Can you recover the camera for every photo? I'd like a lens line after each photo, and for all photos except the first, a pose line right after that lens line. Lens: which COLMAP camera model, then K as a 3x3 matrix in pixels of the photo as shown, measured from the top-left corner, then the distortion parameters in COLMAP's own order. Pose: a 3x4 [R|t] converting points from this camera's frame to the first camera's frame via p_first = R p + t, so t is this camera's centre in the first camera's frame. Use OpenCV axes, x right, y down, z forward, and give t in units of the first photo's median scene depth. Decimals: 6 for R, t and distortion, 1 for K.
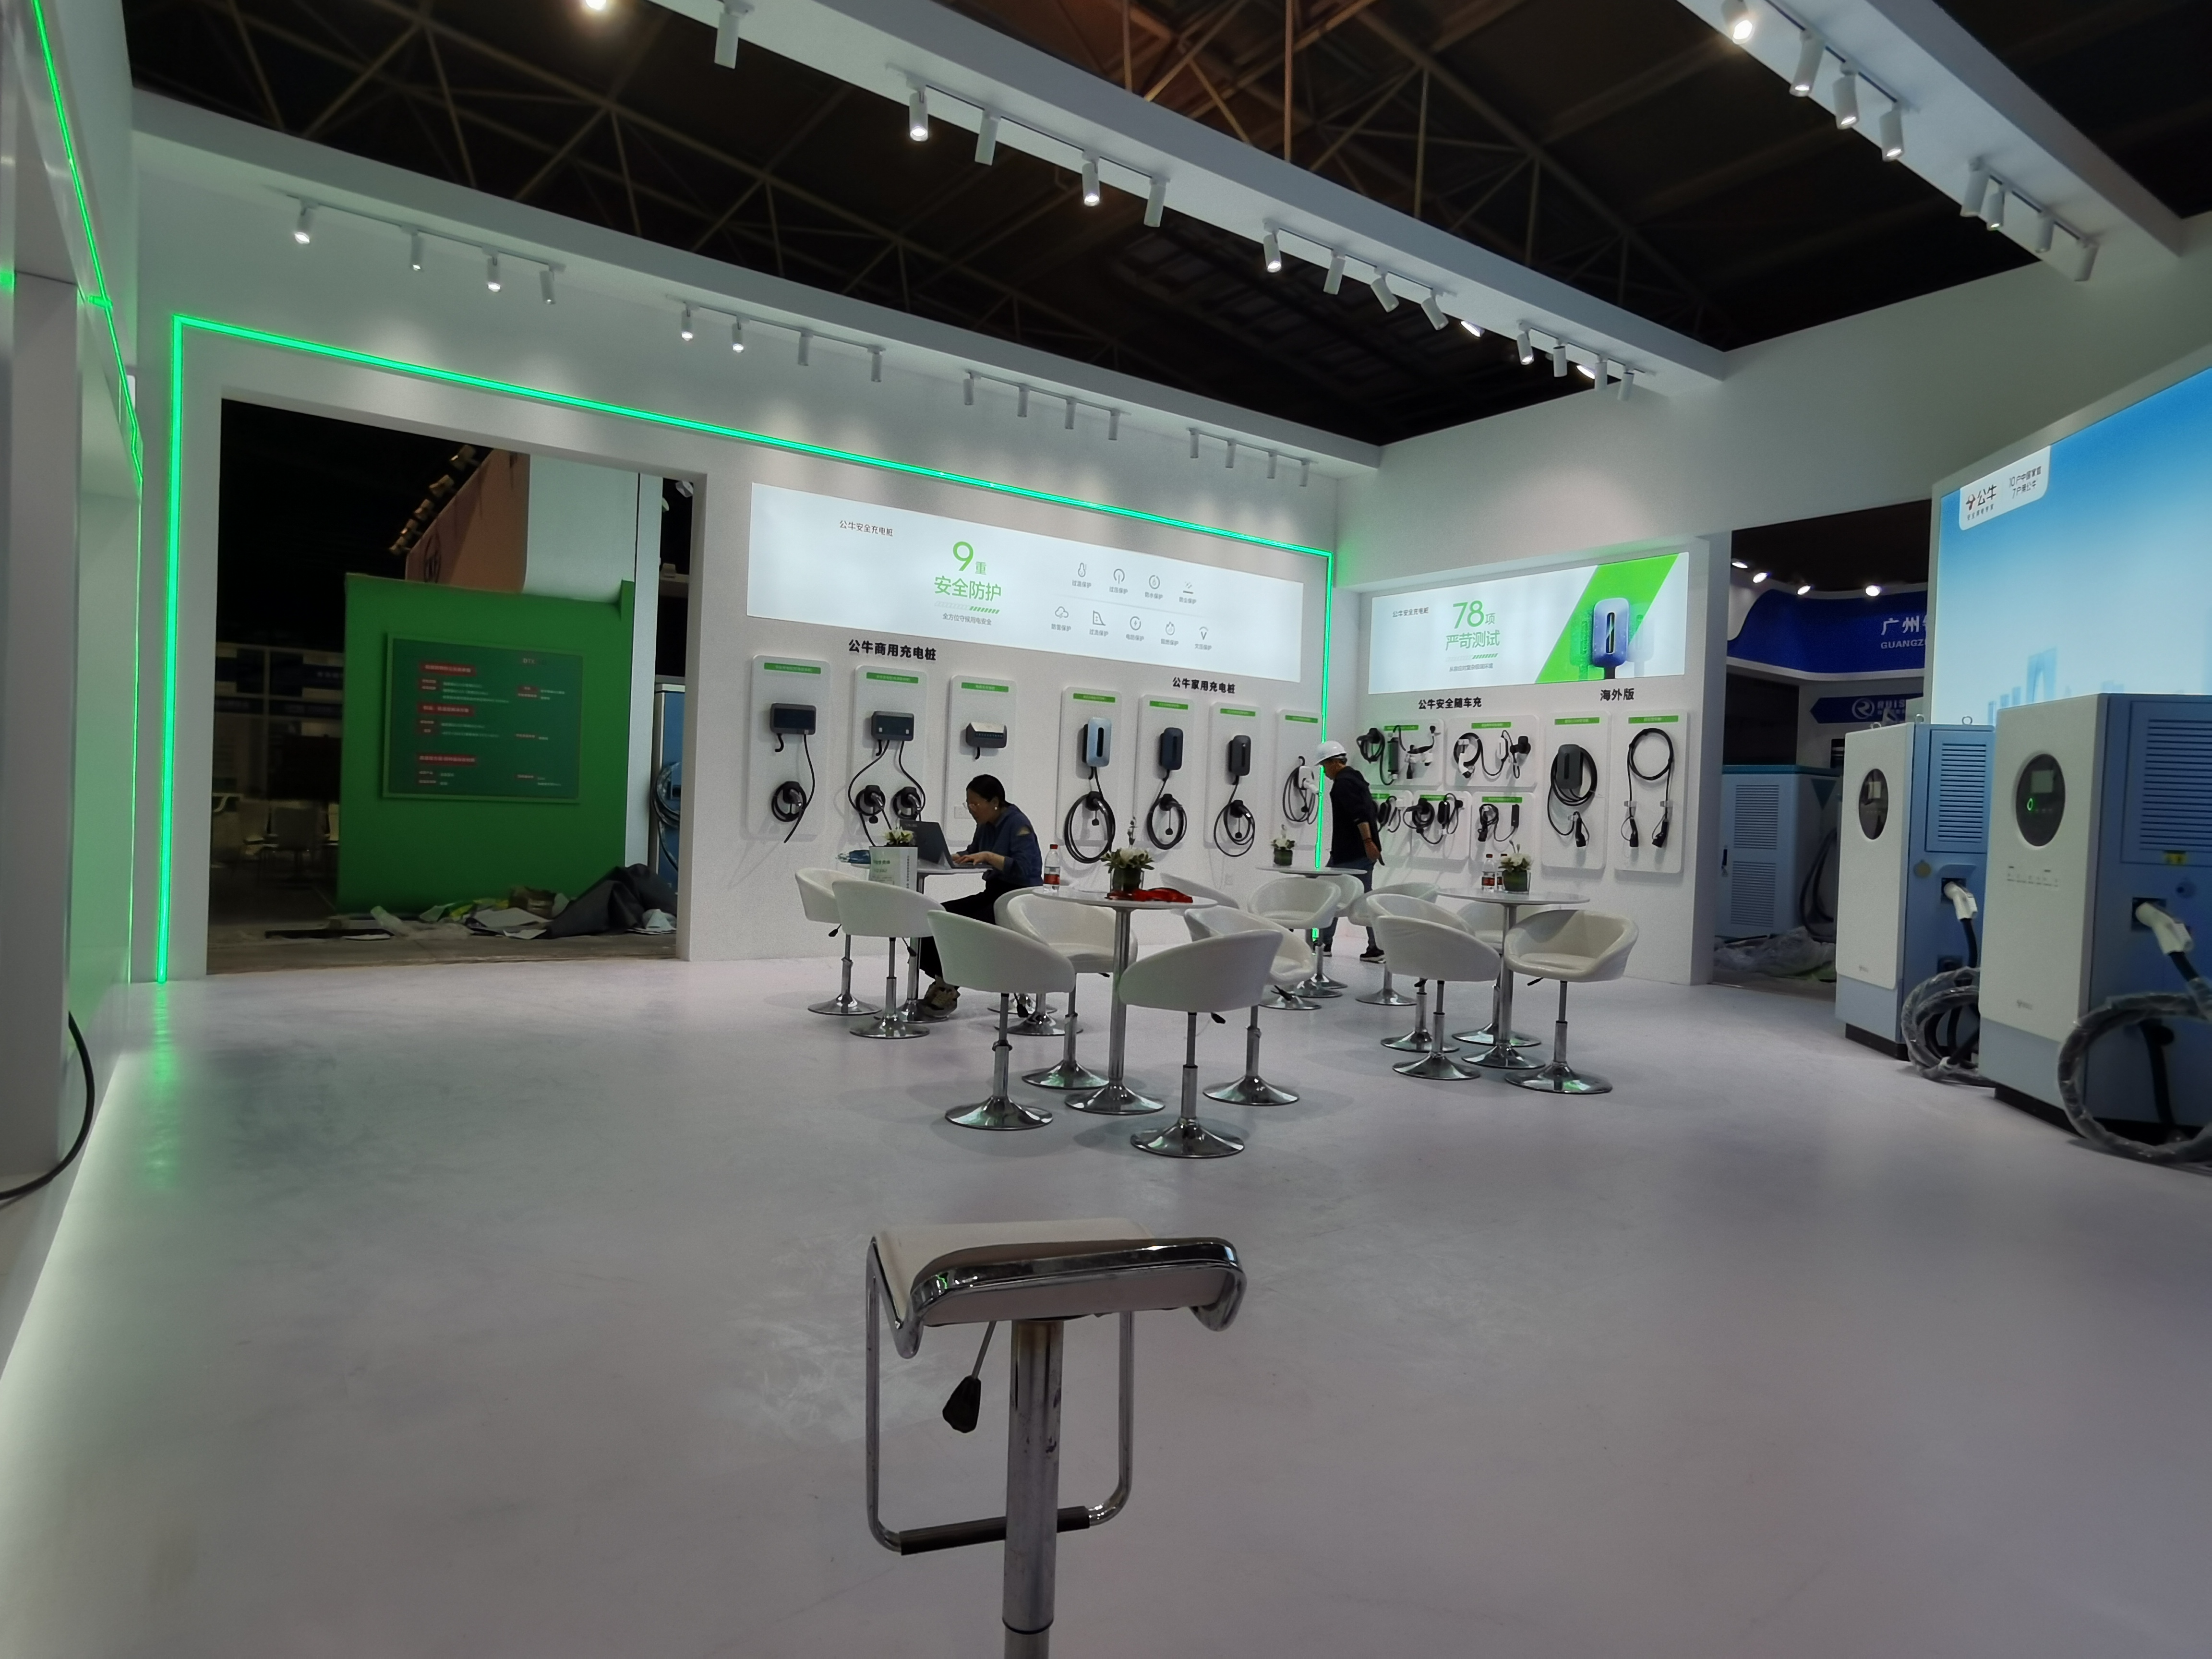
lens RADIAL K [[1271.5, 0, 1119.2], [0, 1271.5, 822.9], [0, 0, 1]] dist [-0.028709, 0.014928]
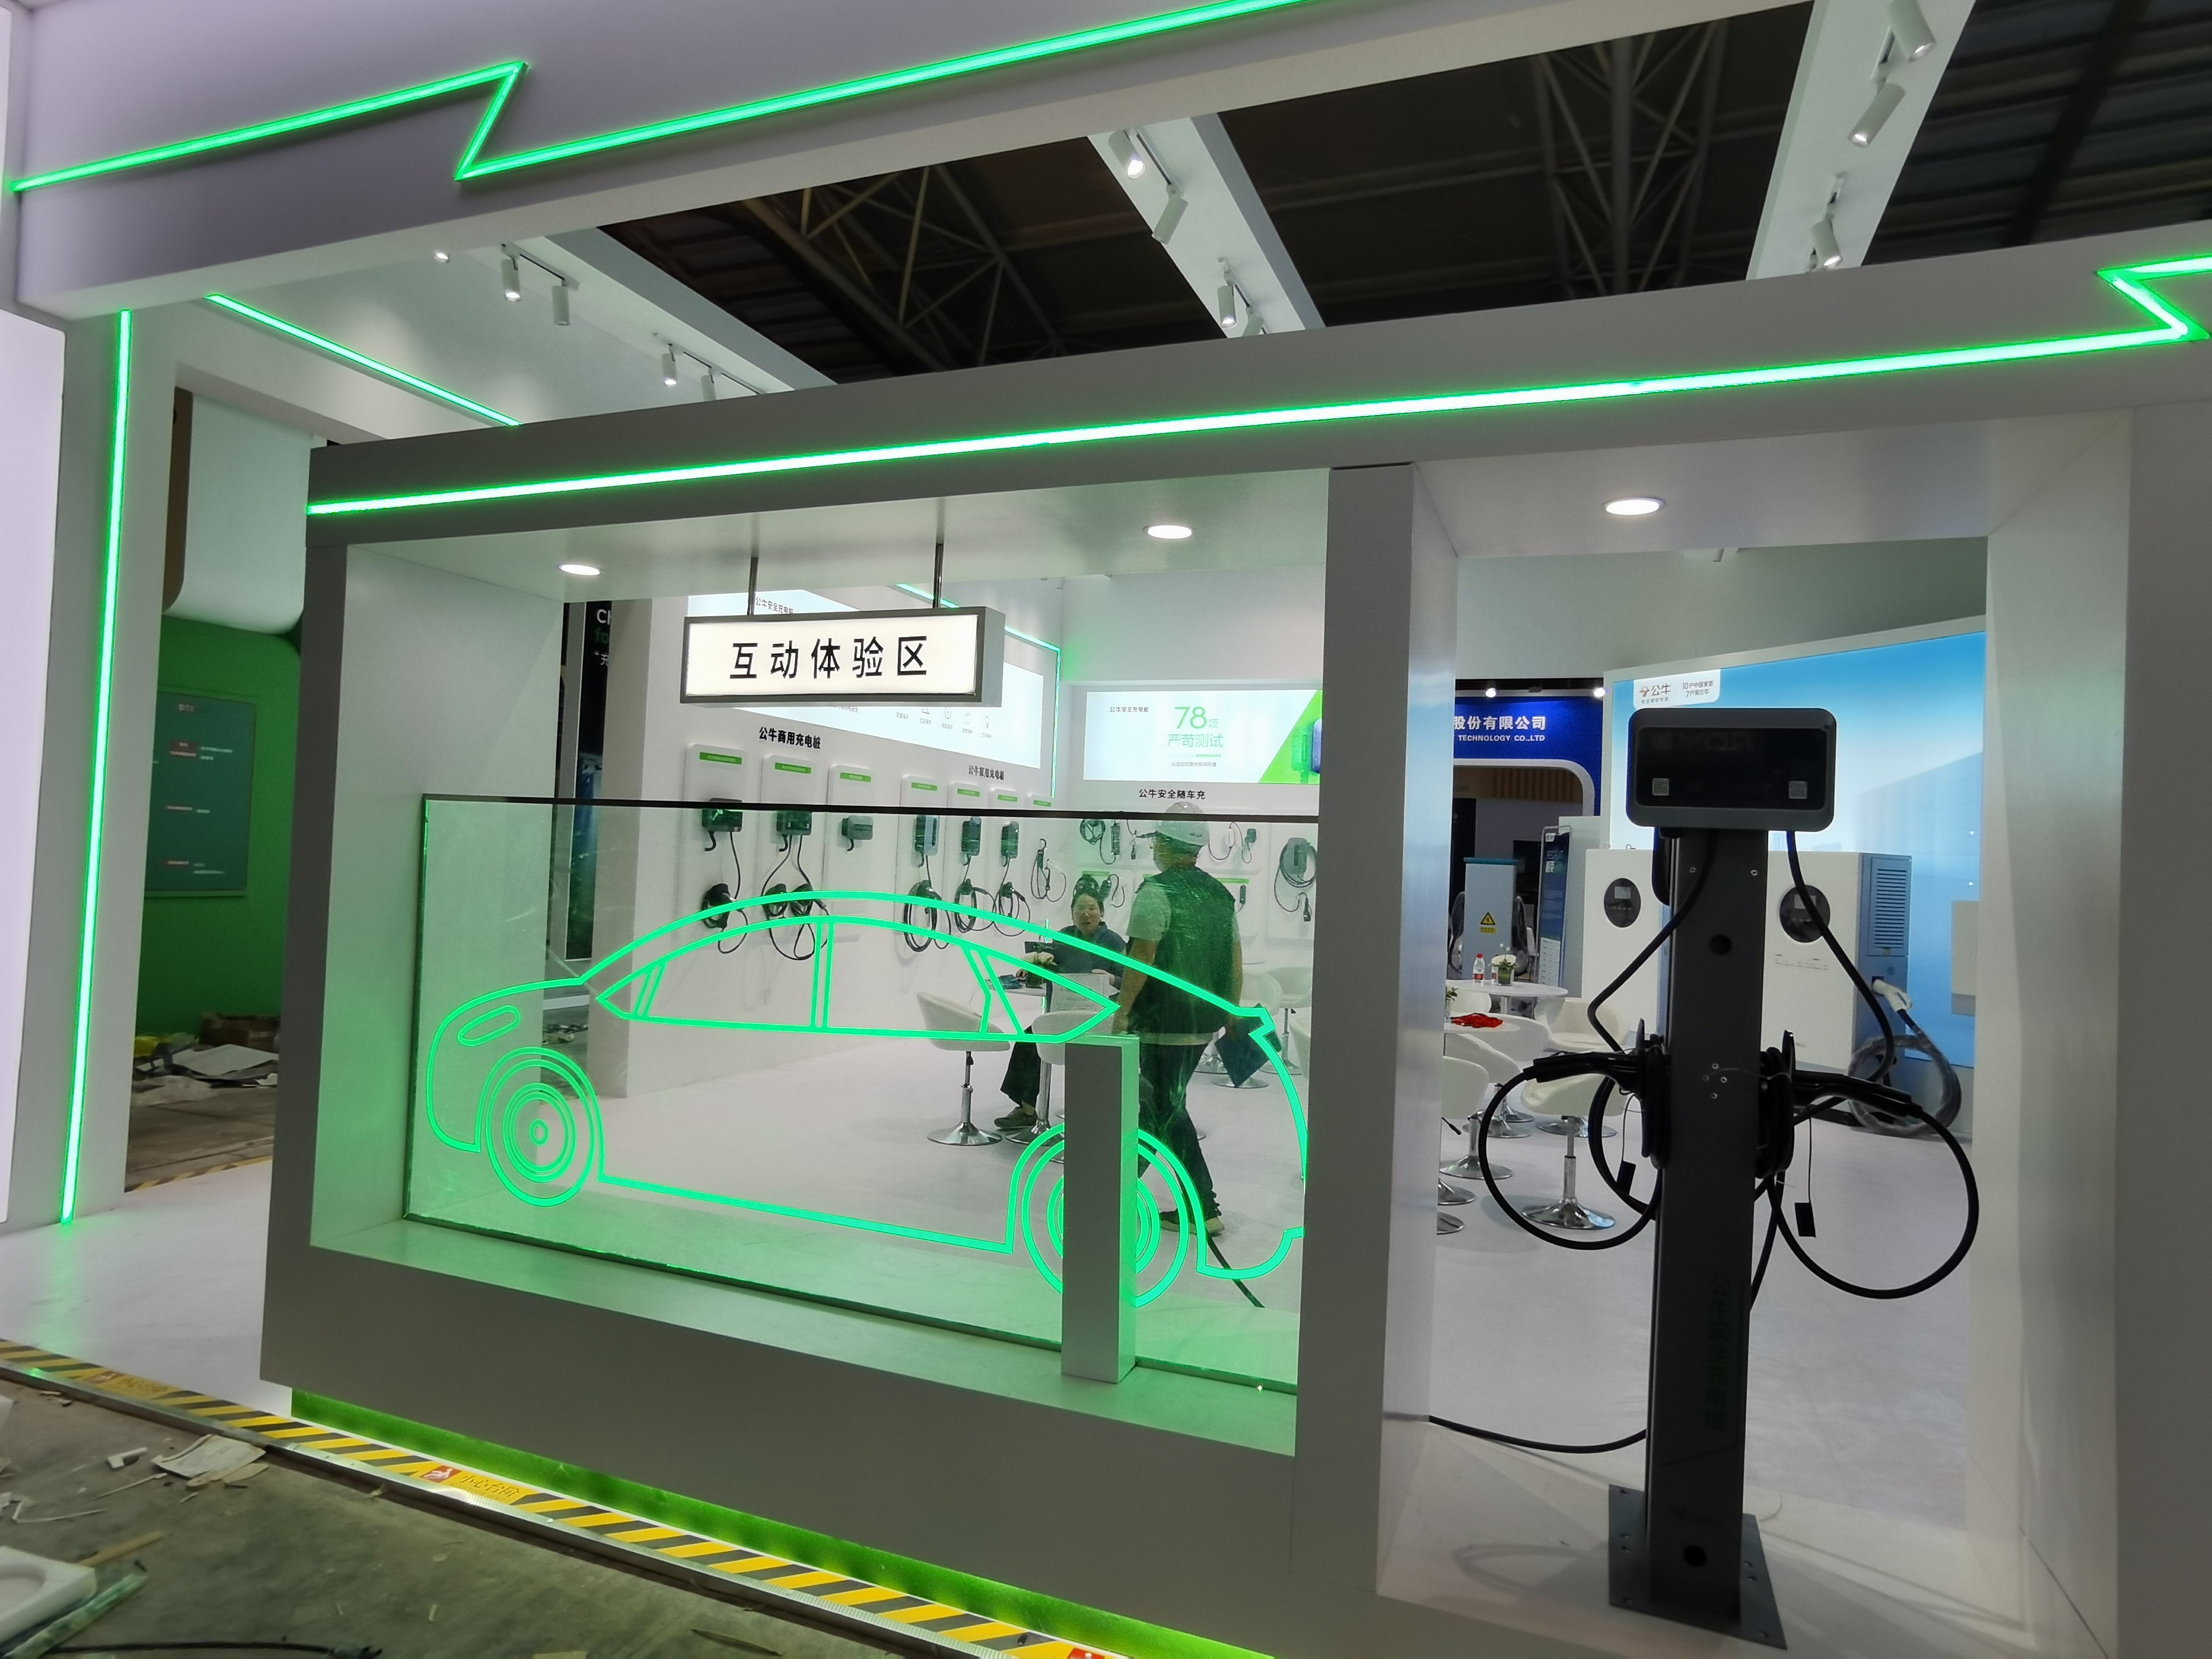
lens RADIAL K [[1271.5, 0, 1111.1], [0, 1271.5, 830.4], [0, 0, 1]] dist [-0.028709, 0.014928]
pose [[0.839631, 0.008957, 0.543083, -0.455072], [-0.002530, 0.999918, -0.012580, -0.053125], [-0.543151, 0.009188, 0.839585, 0.082009]]
